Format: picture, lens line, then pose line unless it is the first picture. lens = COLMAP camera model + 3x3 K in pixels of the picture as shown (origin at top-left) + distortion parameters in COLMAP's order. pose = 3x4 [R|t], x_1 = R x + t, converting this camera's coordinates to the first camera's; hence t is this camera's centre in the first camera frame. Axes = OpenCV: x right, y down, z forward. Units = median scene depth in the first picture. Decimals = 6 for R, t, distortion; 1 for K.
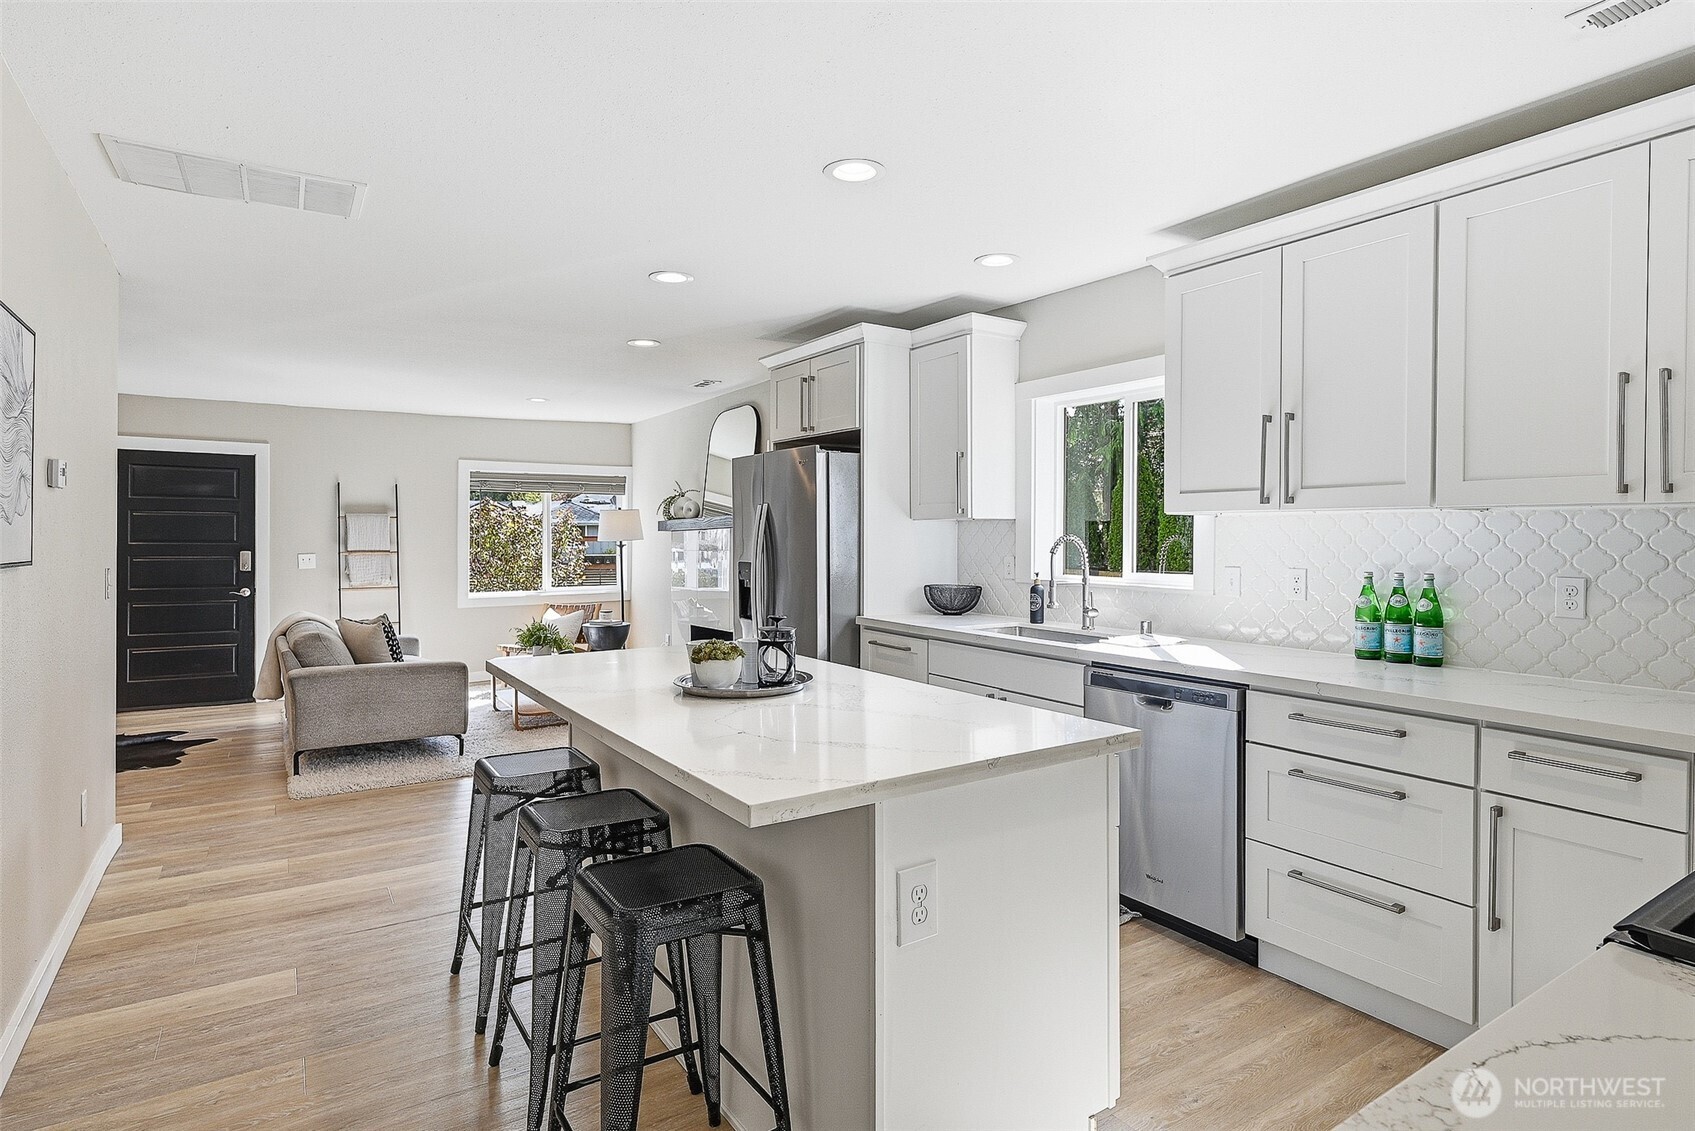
lens RADIAL K [[860.8, 0, 838.8], [0, 860.8, 544.2], [0, 0, 1]] dist [0.001465, 0.000545]
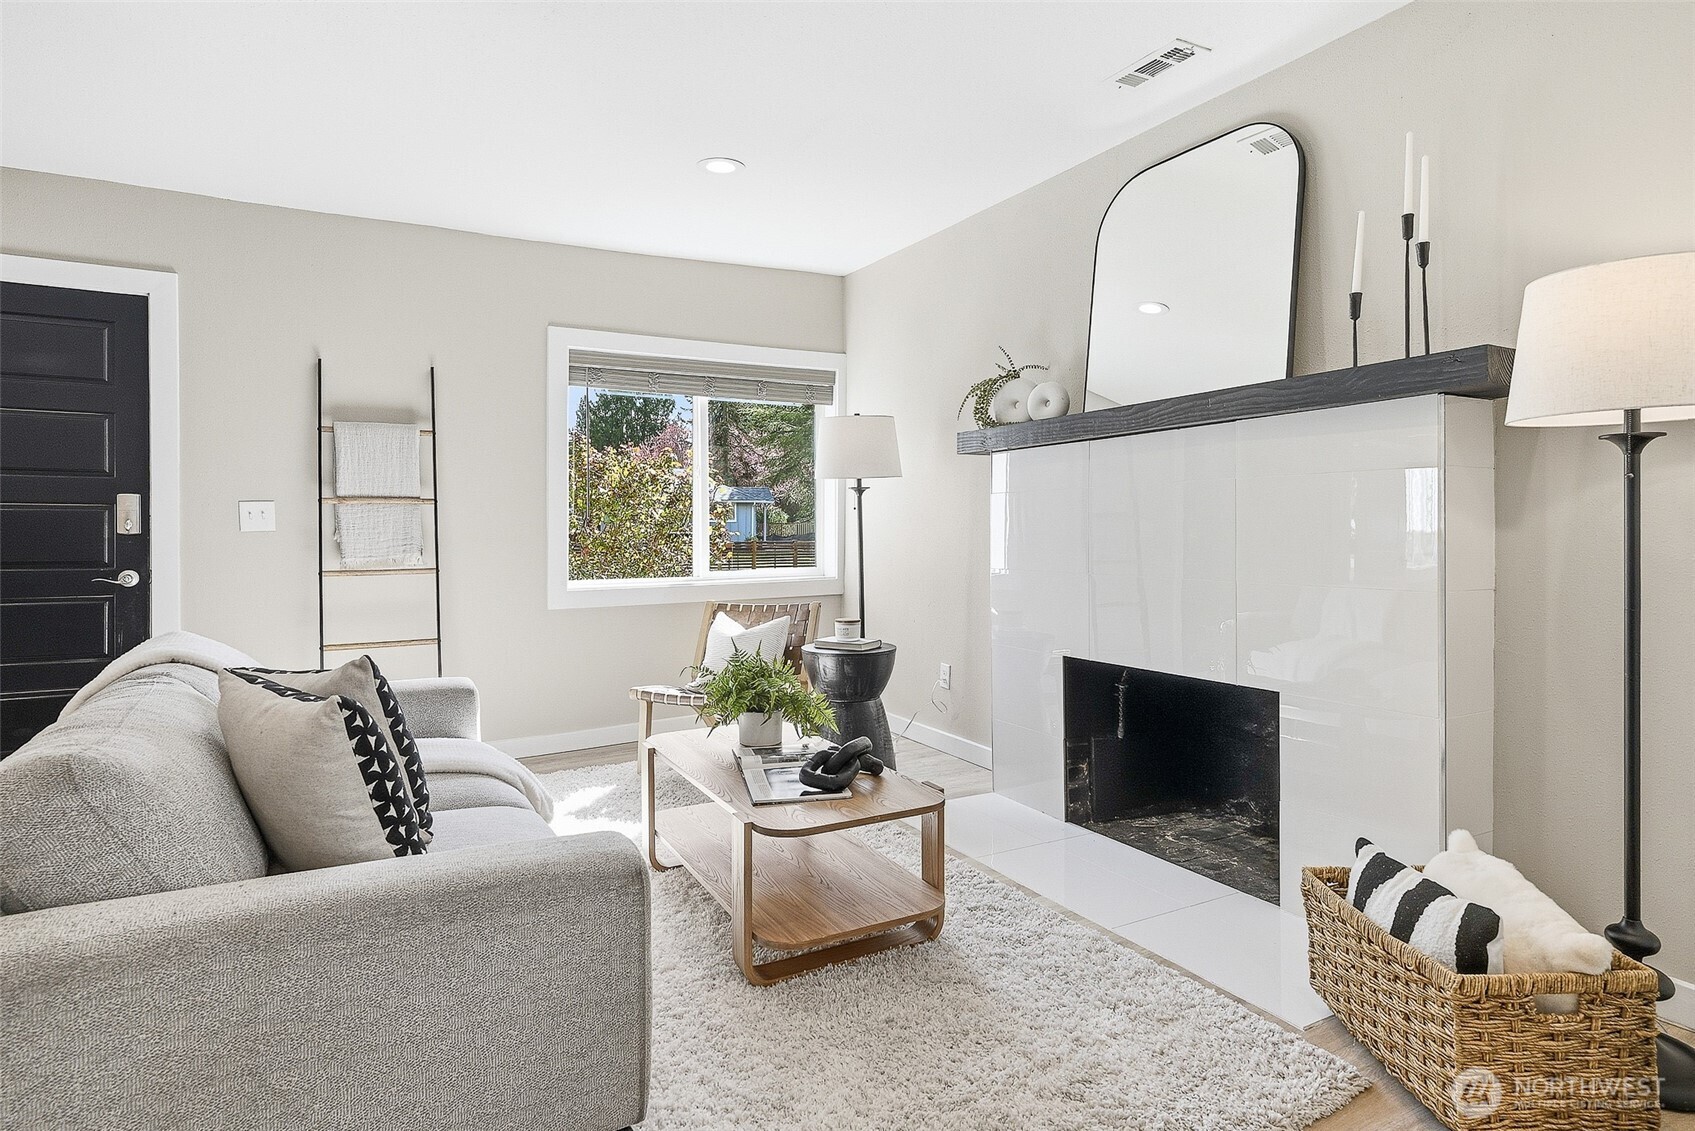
lens RADIAL K [[912.3, 0, 847.2], [0, 912.3, 528.0], [0, 0, 1]] dist [0.001517, 0.000079]
pose [[0.998305, -0.001770, -0.058178, -0.243214], [0.001528, 0.999990, -0.004212, 0.028809], [0.058185, 0.004116, 0.998297, 0.487542]]
